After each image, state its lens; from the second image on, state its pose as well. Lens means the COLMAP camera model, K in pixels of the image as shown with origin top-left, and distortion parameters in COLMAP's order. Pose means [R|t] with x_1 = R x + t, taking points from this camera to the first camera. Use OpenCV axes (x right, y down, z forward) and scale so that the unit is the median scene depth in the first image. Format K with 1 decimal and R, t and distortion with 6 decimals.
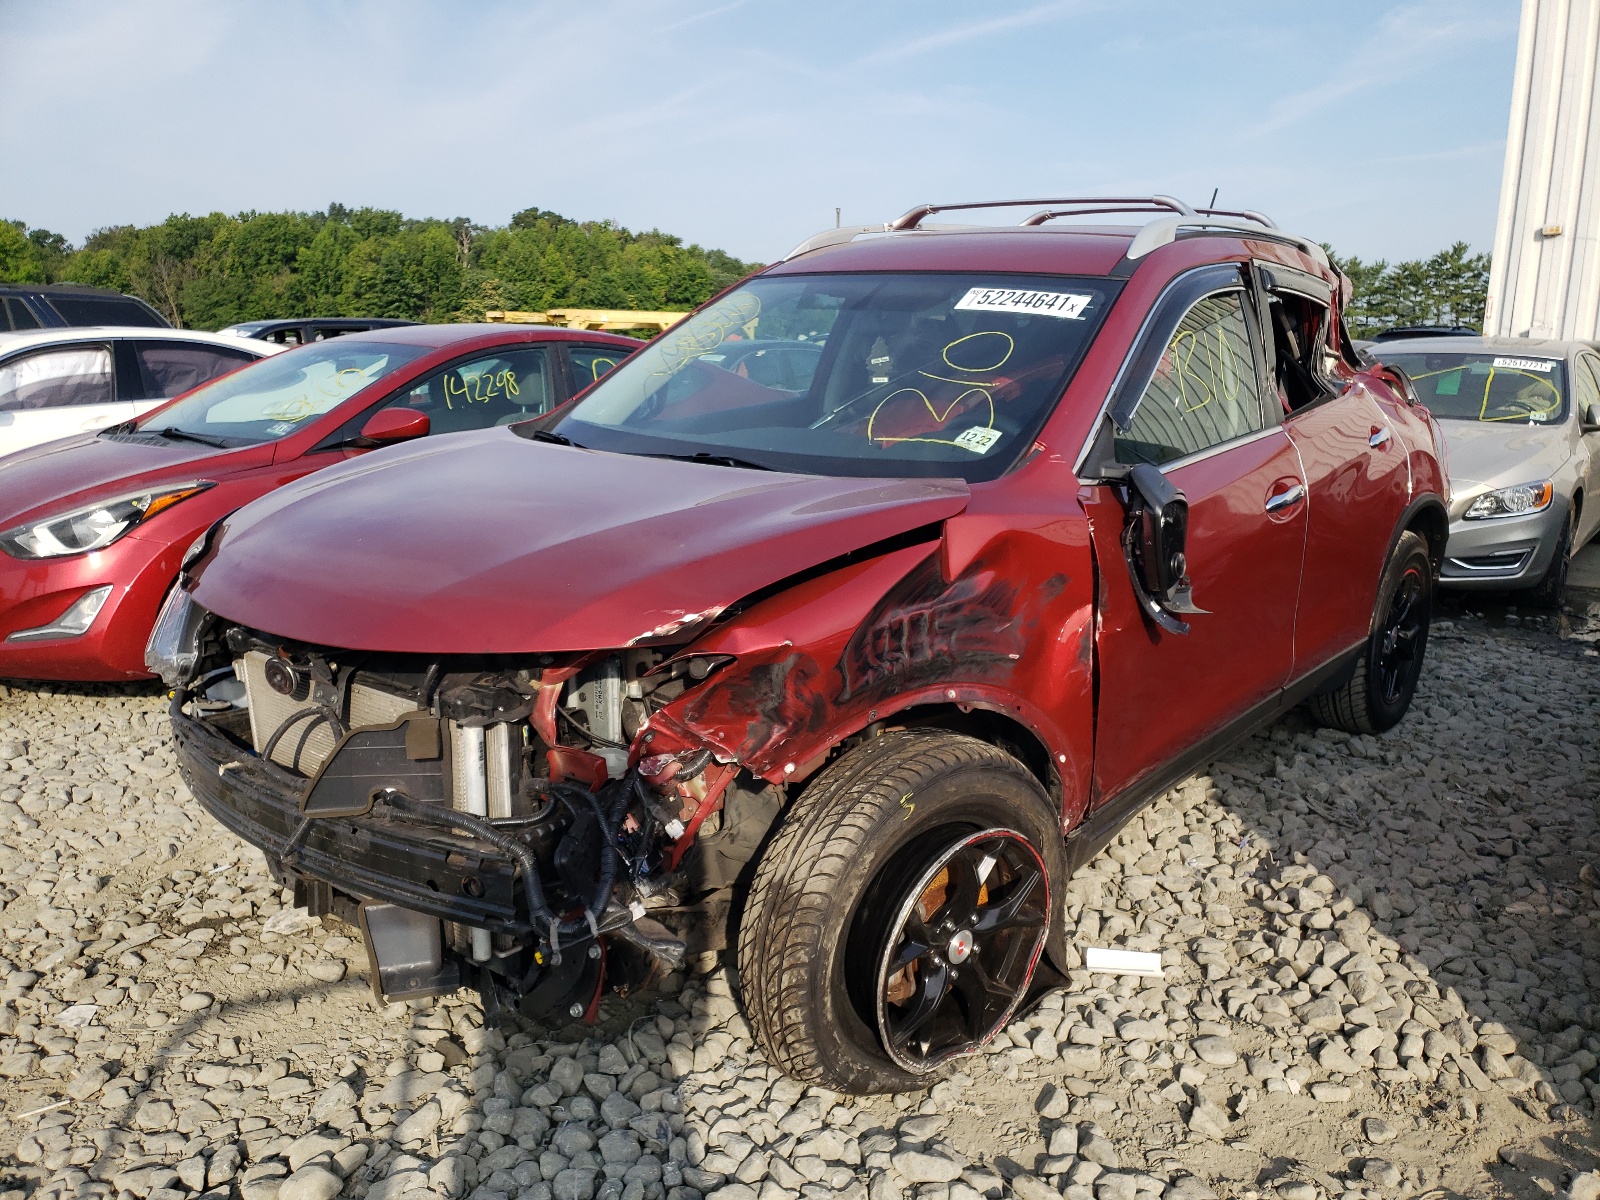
lens RADIAL K [[1398.0, 0, 681.1], [0, 1398.0, 599.0], [0, 0, 1]] dist [0.038645, -0.019669]
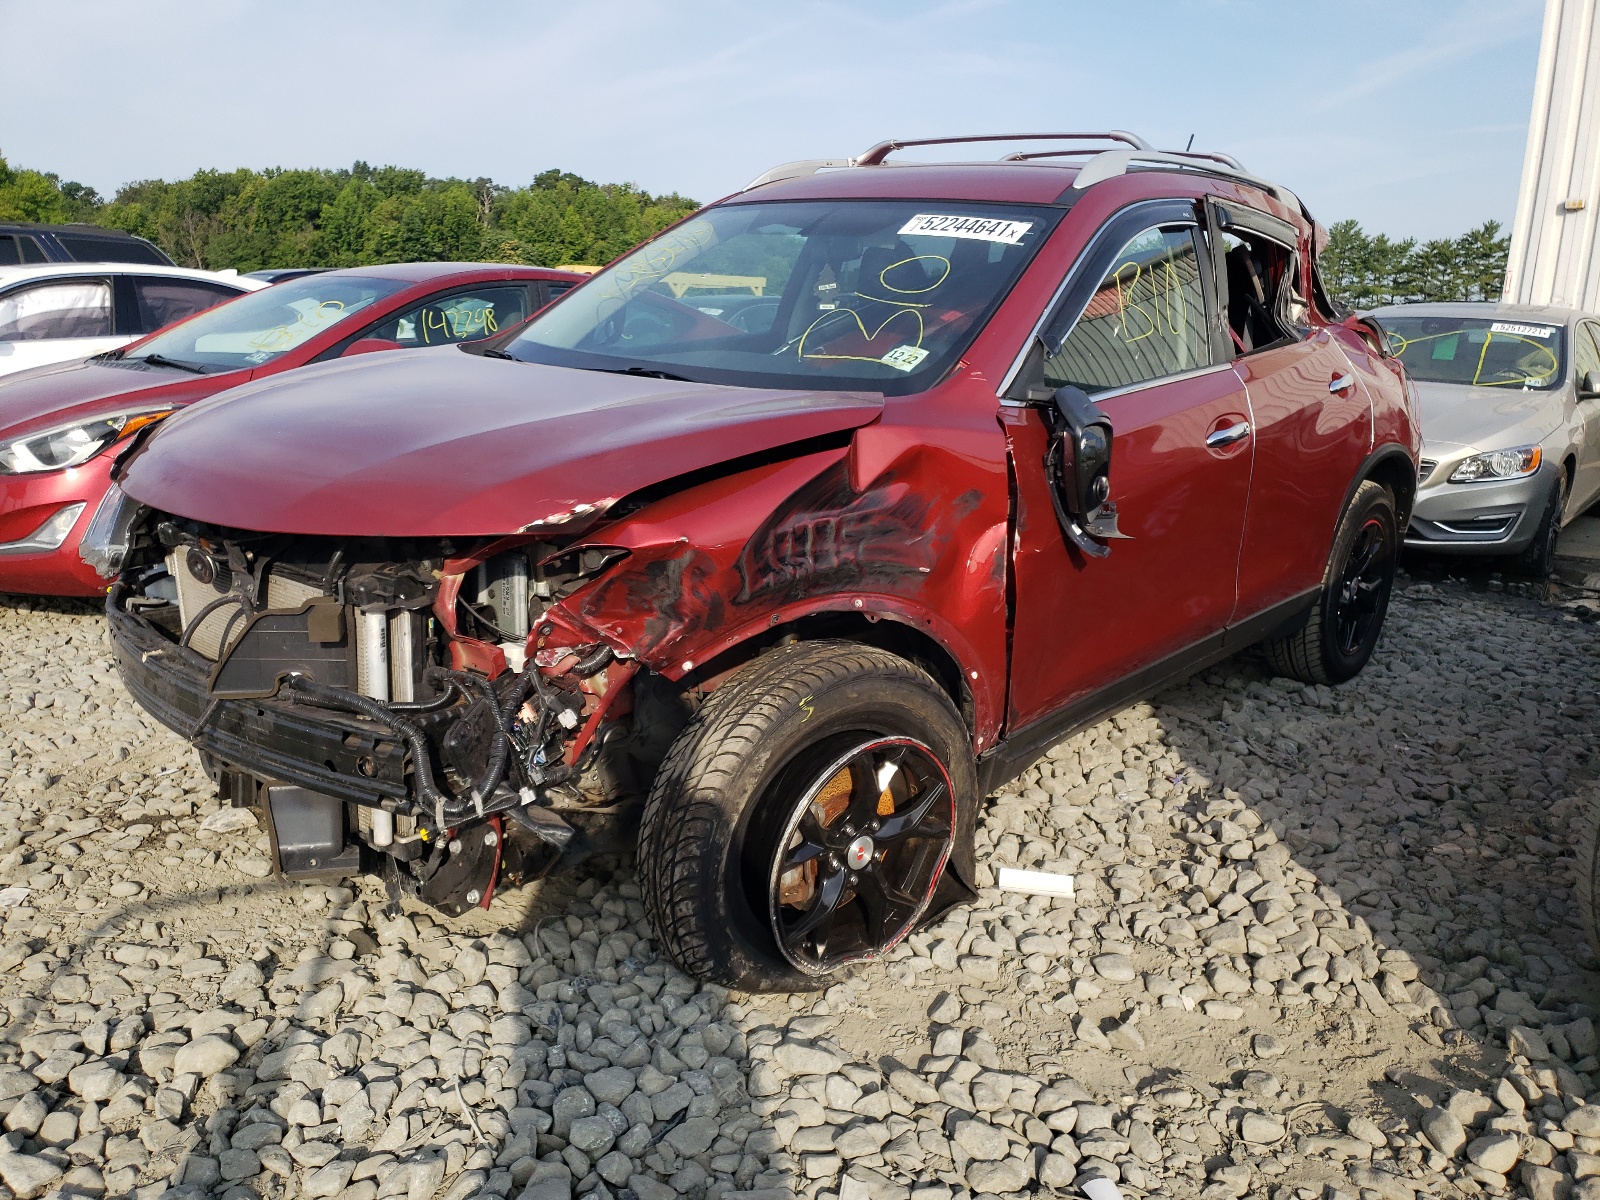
lens RADIAL K [[1398.0, 0, 681.1], [0, 1398.0, 599.0], [0, 0, 1]] dist [0.038645, -0.019669]
pose [[0.998984, 0.029556, -0.034028, 0.092638], [-0.029270, 0.999532, 0.008850, 0.055593], [0.034274, -0.007845, 0.999382, -0.011417]]
